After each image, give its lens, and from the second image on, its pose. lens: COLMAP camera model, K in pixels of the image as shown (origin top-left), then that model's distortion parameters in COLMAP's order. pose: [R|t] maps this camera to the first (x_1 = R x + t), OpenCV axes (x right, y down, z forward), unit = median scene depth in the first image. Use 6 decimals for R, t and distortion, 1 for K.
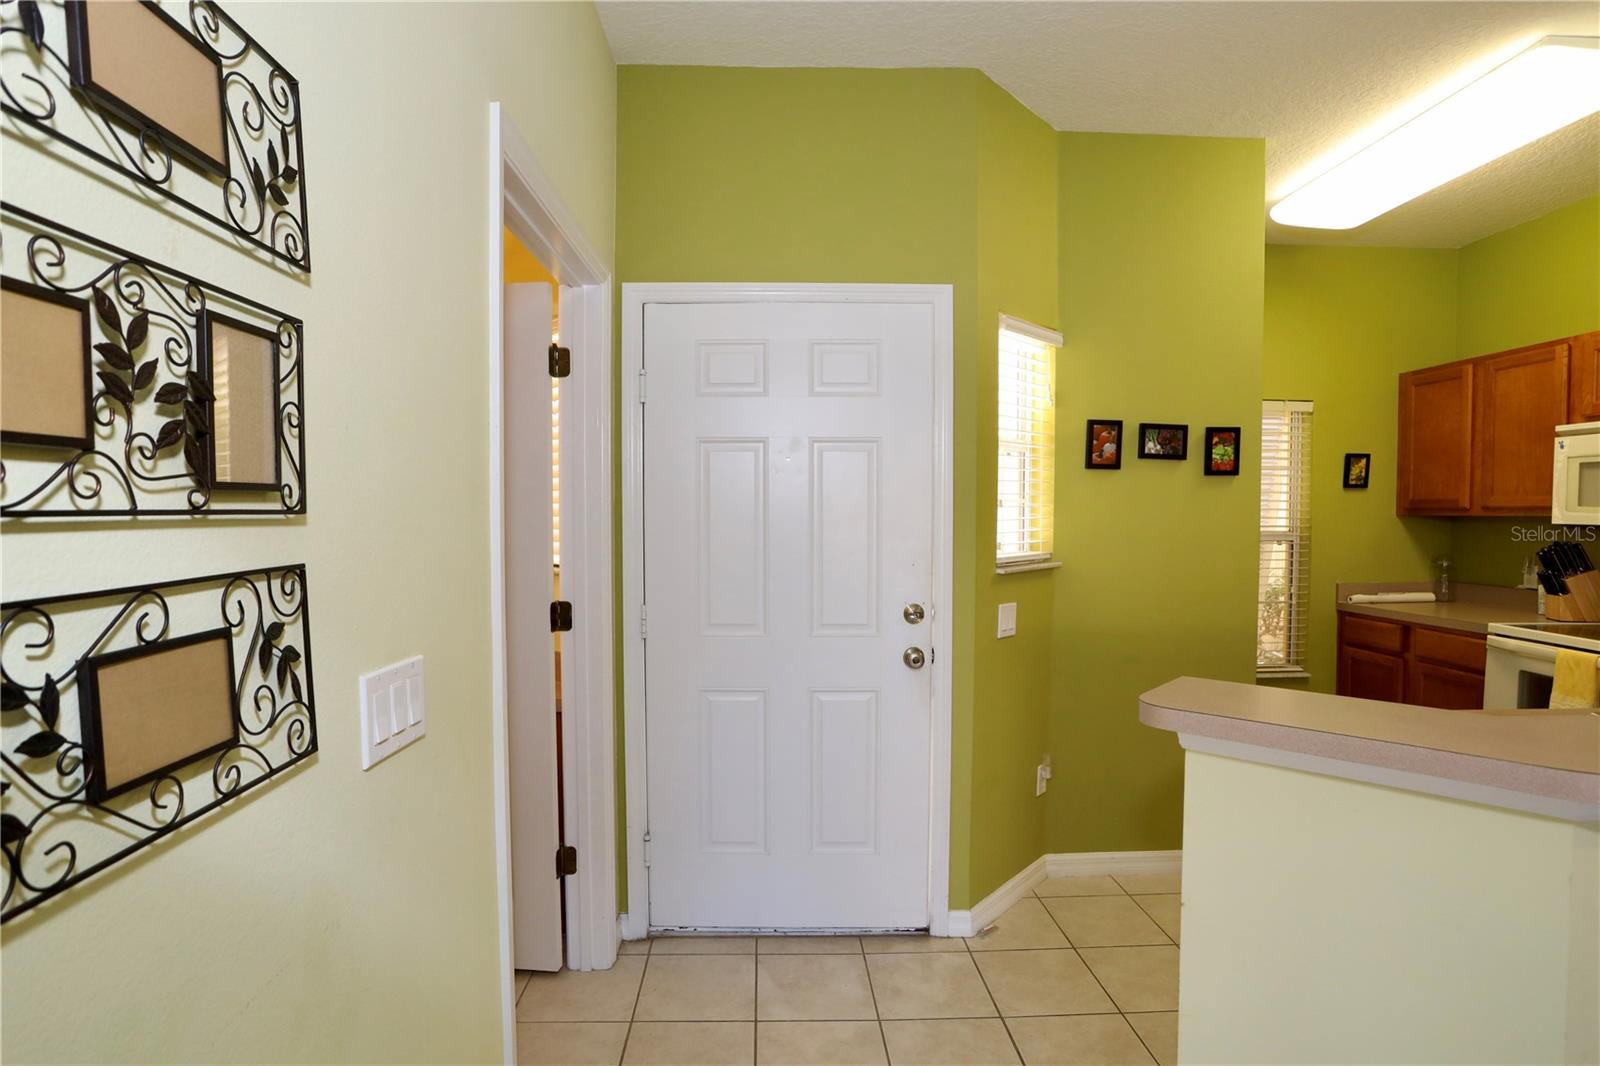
lens RADIAL K [[790.9, 0, 788.9], [0, 790.9, 538.7], [0, 0, 1]] dist [-0.071424, 0.029615]
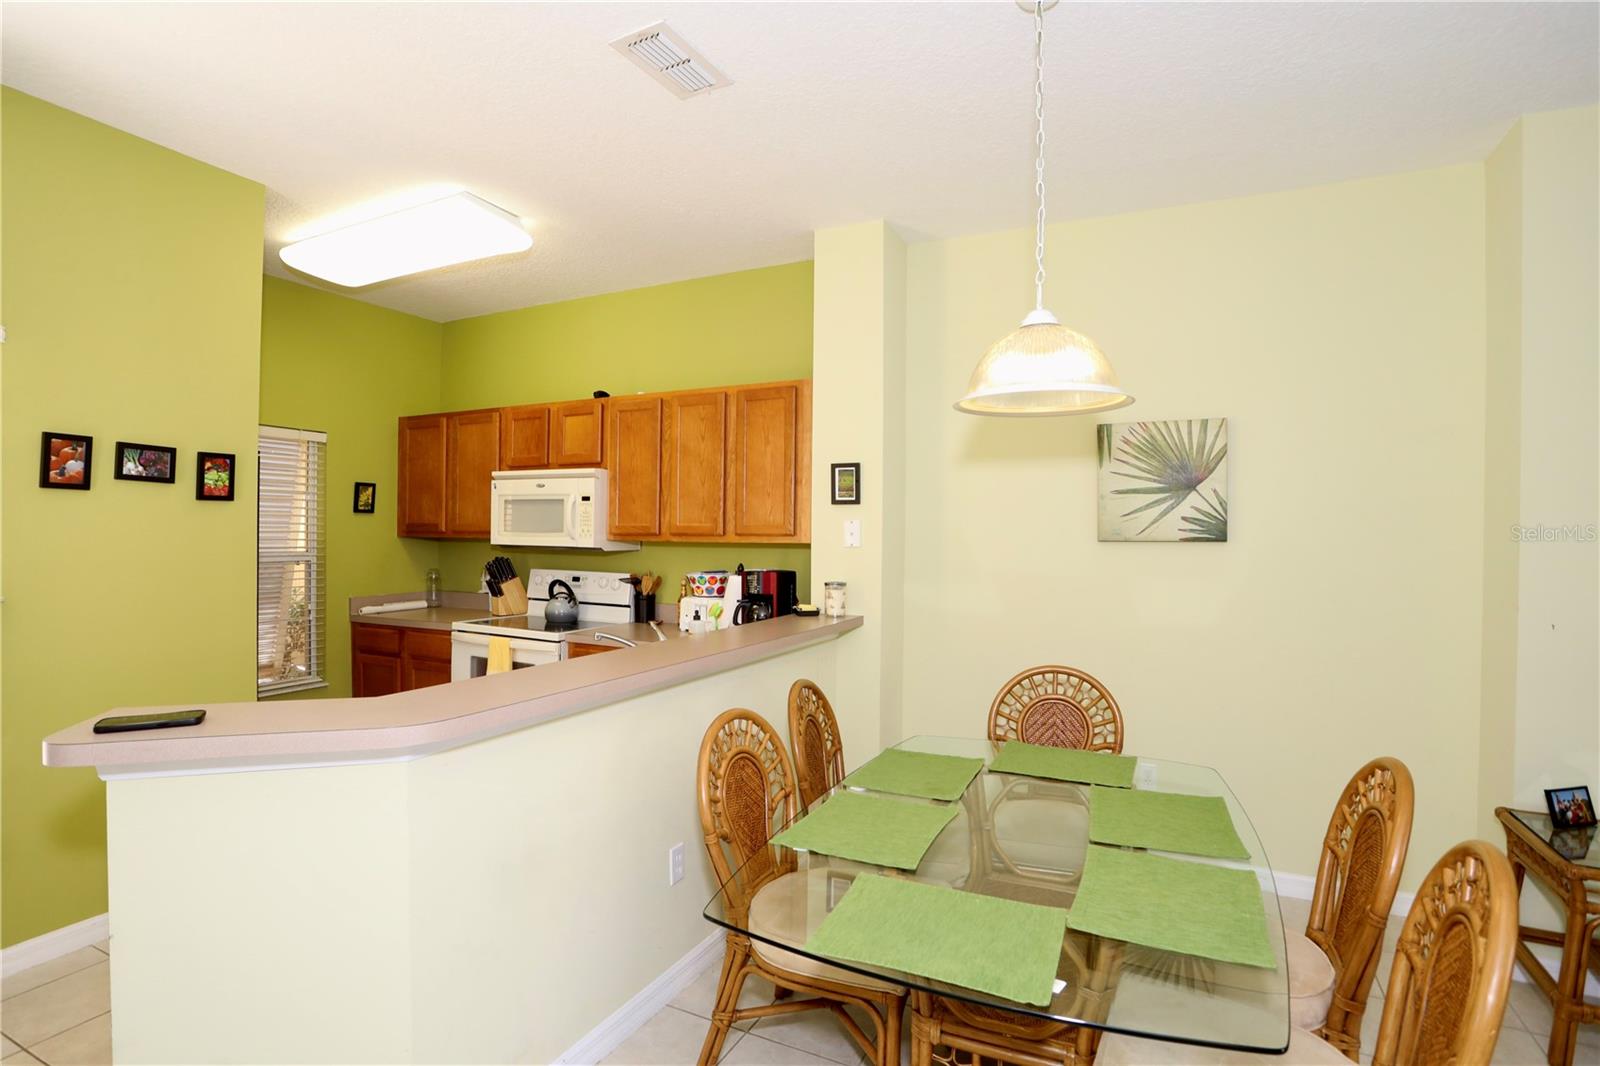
lens RADIAL K [[790.9, 0, 775.4], [0, 790.9, 538.8], [0, 0, 1]] dist [-0.071424, 0.029615]
pose [[0.477869, -0.003387, 0.878424, 0.025230], [0.021115, 0.999748, -0.007632, -0.007850], [-0.878177, 0.022195, 0.477821, -0.109935]]
